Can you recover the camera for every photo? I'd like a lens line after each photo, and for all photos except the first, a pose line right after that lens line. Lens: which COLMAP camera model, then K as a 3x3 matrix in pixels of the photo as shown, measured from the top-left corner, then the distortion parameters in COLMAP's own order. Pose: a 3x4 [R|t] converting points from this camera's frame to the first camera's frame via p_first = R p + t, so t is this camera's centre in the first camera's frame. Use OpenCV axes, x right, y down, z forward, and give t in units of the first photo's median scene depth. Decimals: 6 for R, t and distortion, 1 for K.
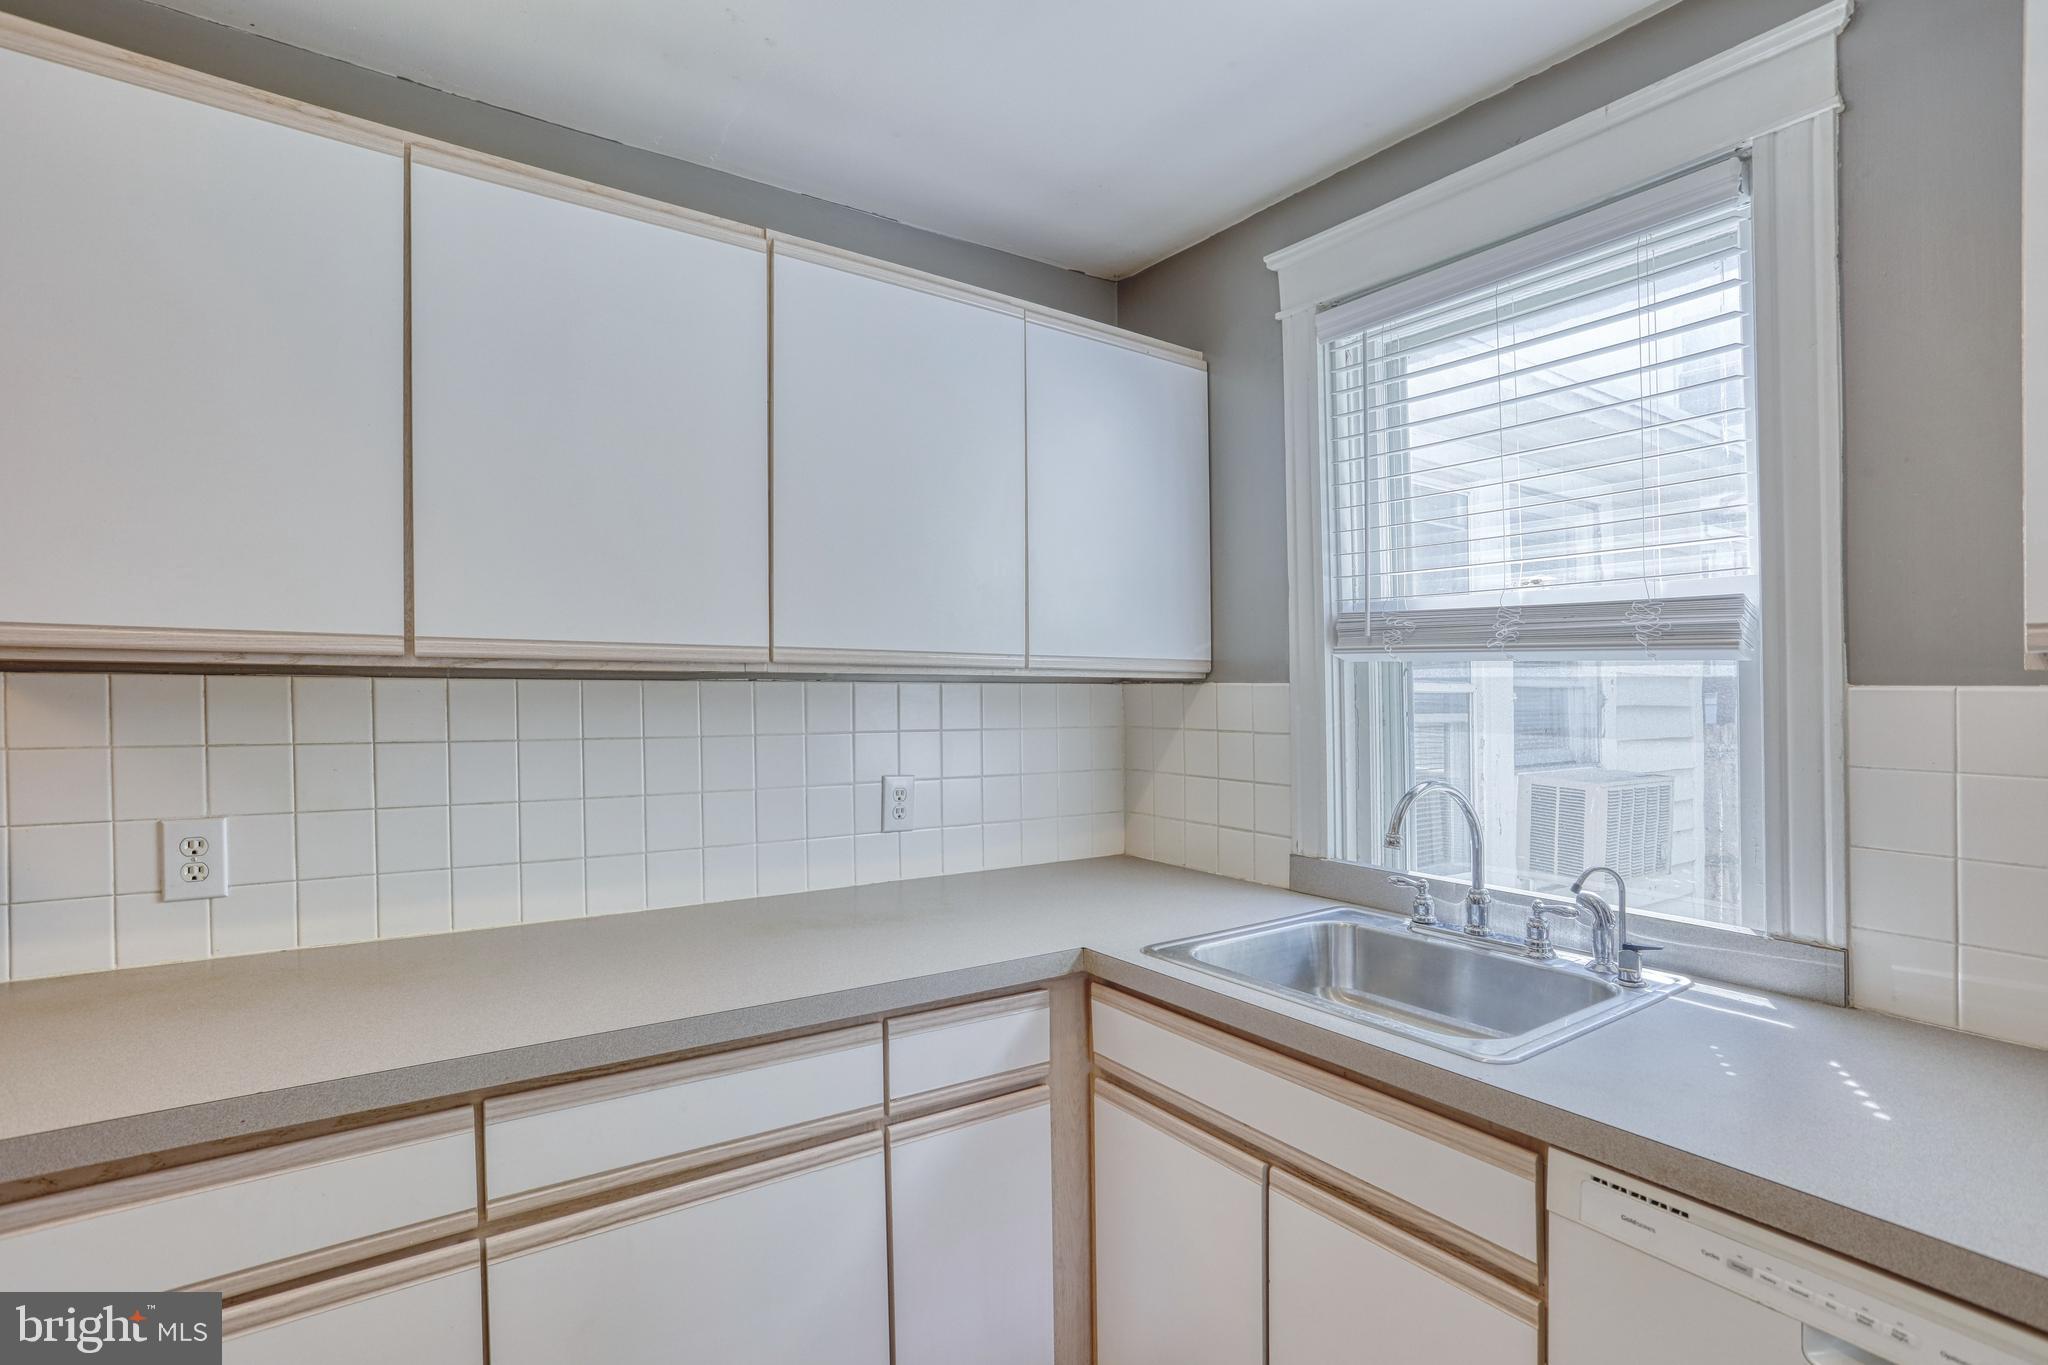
lens RADIAL K [[1000.0, 0, 1024.0], [0, 1000.0, 682.5], [0, 0, 1]] dist [-0.001625, 0.000141]
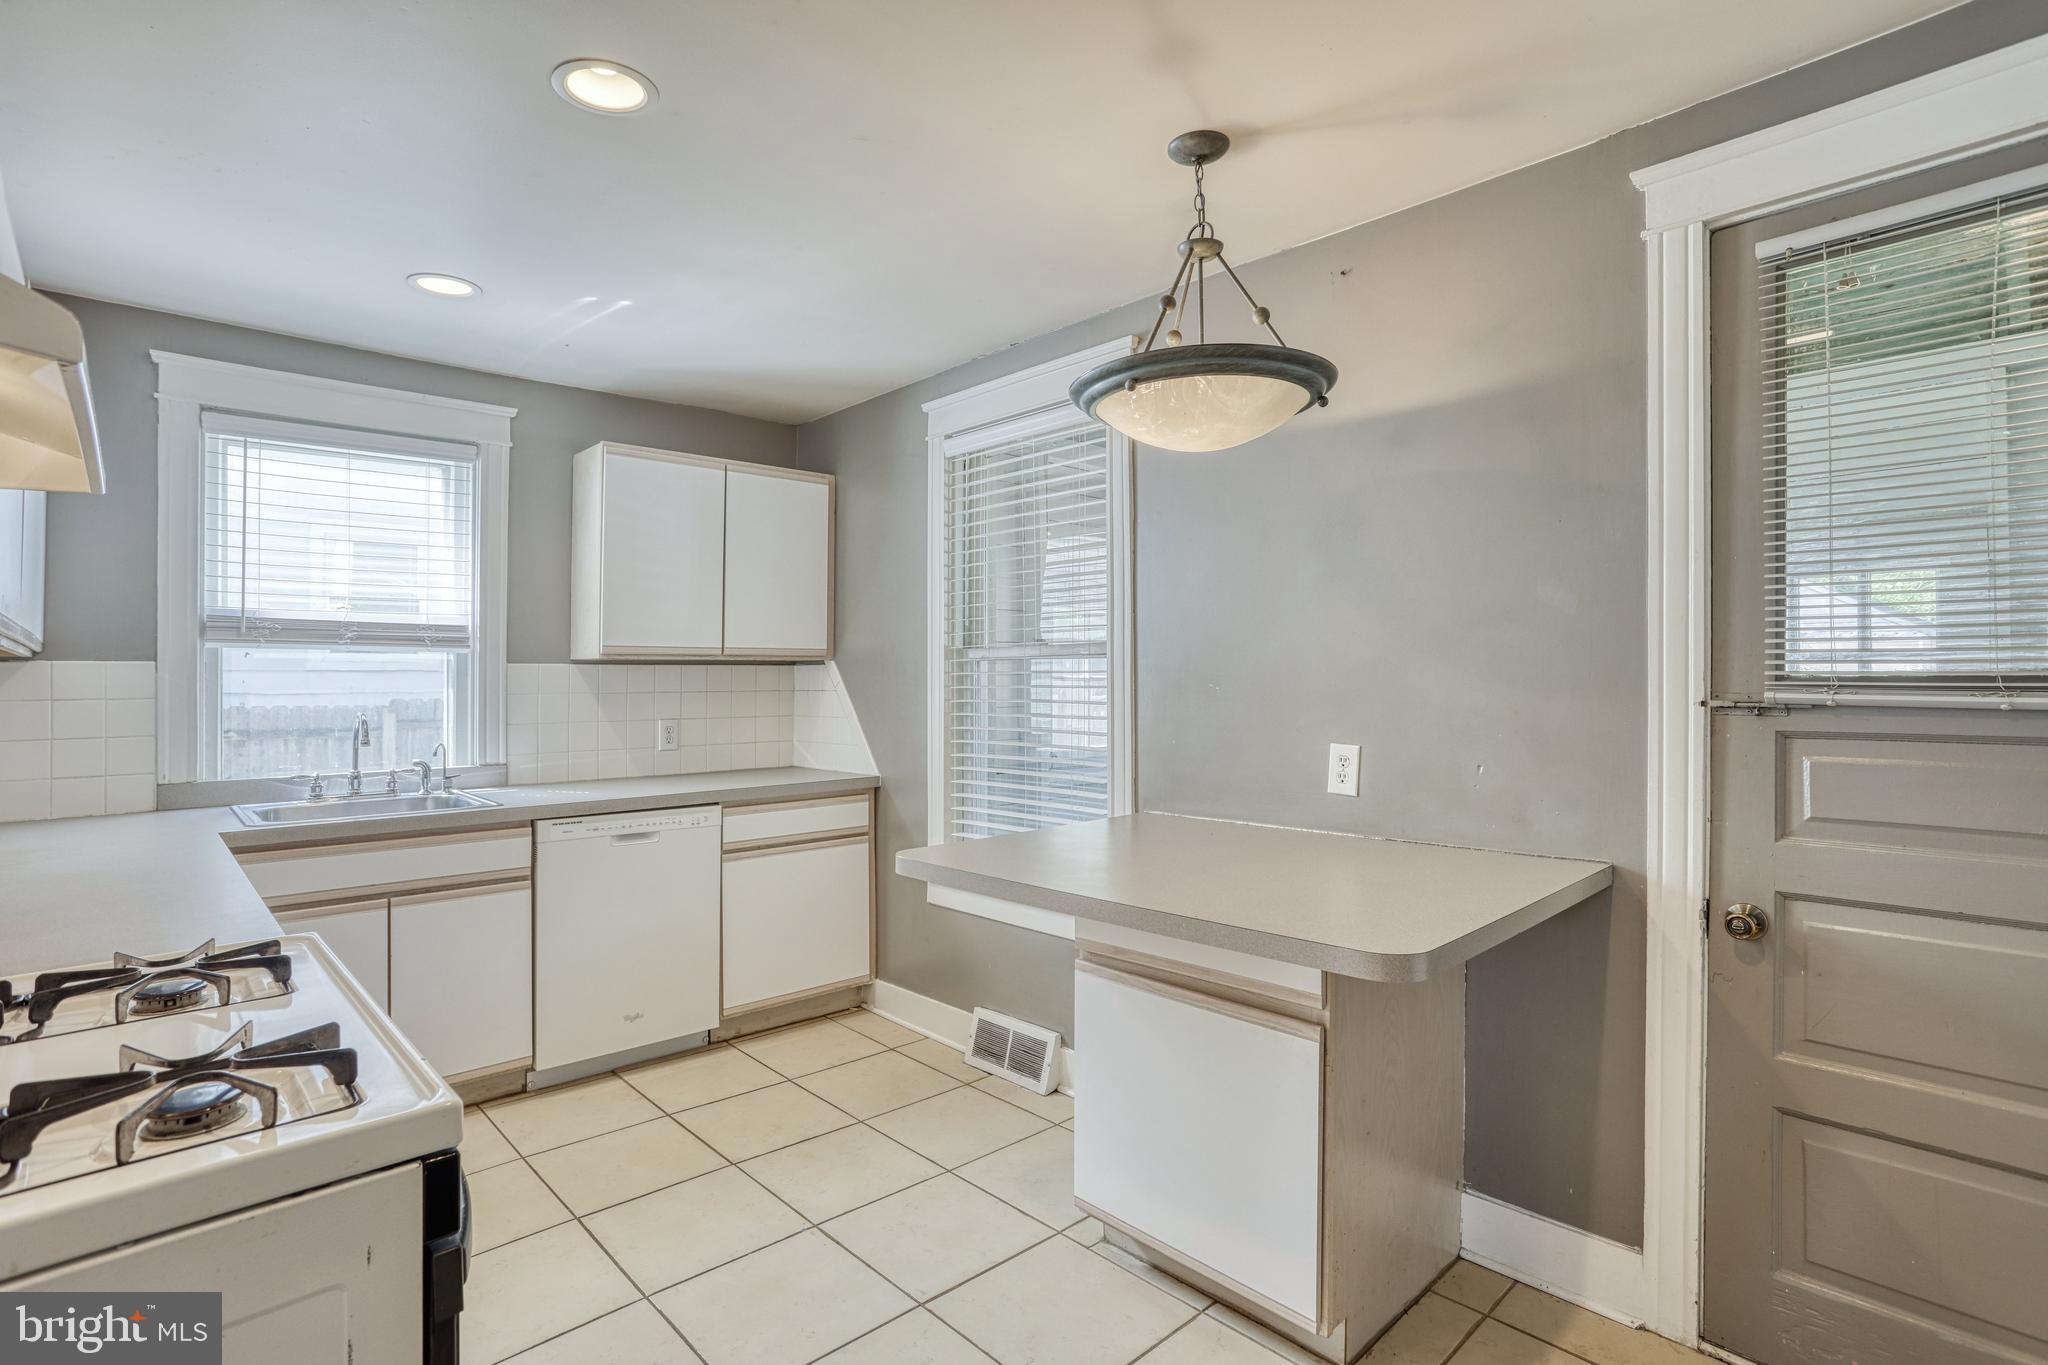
lens RADIAL K [[1000.0, 0, 1024.0], [0, 1000.0, 682.5], [0, 0, 1]] dist [-0.001625, 0.000141]
pose [[-0.121373, -0.008475, 0.992571, -1.727636], [0.000178, 0.999963, 0.008560, 0.026671], [-0.992607, 0.001216, -0.121367, -0.033883]]
